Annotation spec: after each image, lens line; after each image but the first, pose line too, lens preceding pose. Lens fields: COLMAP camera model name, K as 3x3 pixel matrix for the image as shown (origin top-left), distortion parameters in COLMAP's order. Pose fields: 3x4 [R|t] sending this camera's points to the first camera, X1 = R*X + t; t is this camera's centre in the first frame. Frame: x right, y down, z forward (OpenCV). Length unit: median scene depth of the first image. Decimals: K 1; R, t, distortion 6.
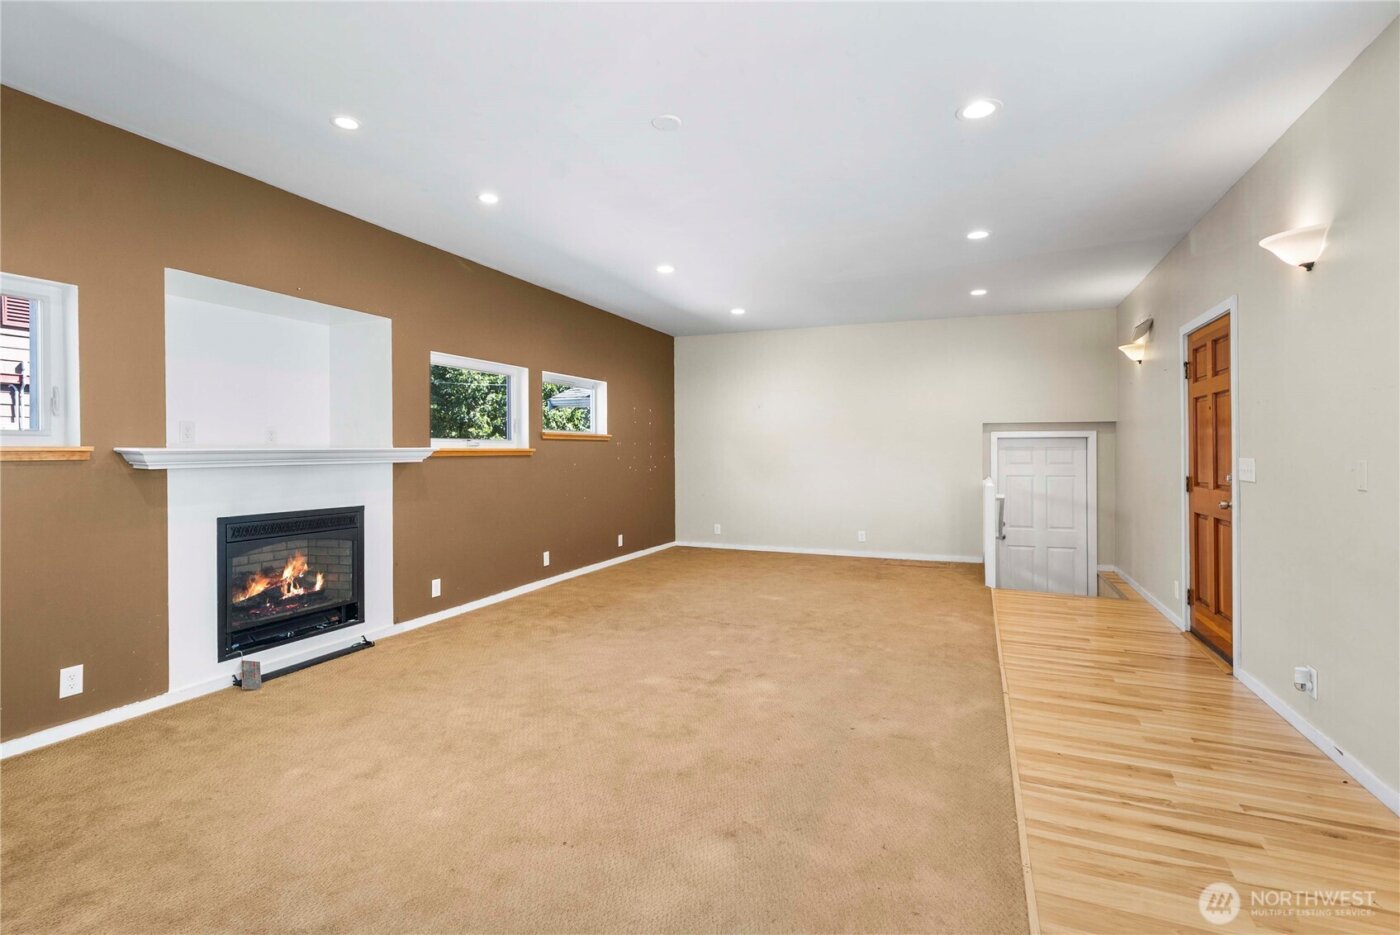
lens RADIAL K [[673.9, 0, 683.7], [0, 673.9, 457.9], [0, 0, 1]] dist [-0.000503, 0.001569]
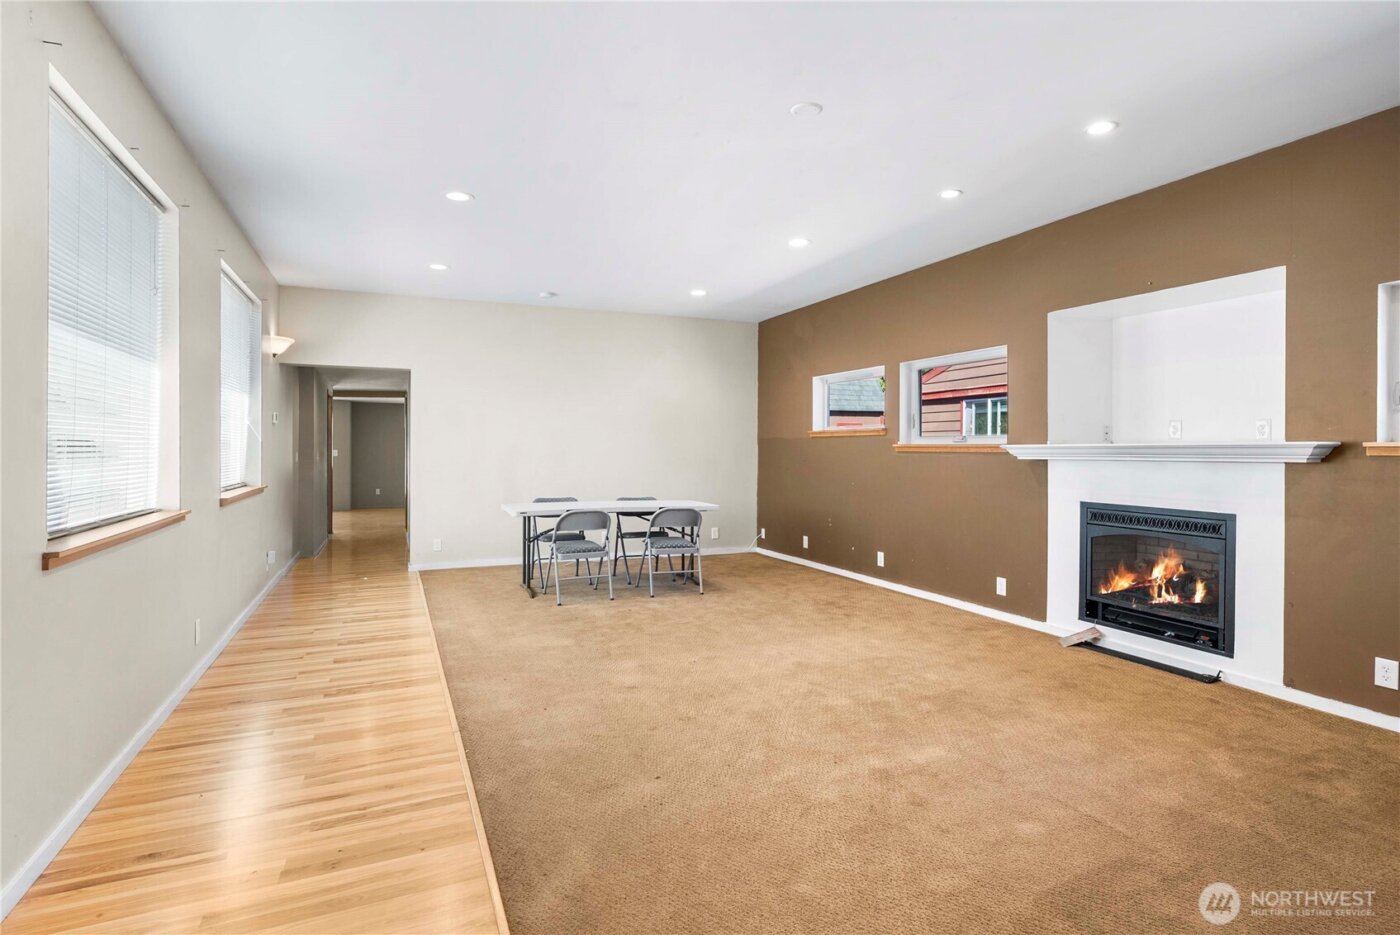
lens RADIAL K [[706.2, 0, 703.0], [0, 706.2, 446.9], [0, 0, 1]] dist [-0.000559, -0.000558]
pose [[-0.674014, -0.002941, -0.738712, 0.754994], [-0.009605, 0.999942, 0.004782, -0.009642], [0.738656, 0.010318, -0.674004, 1.426984]]
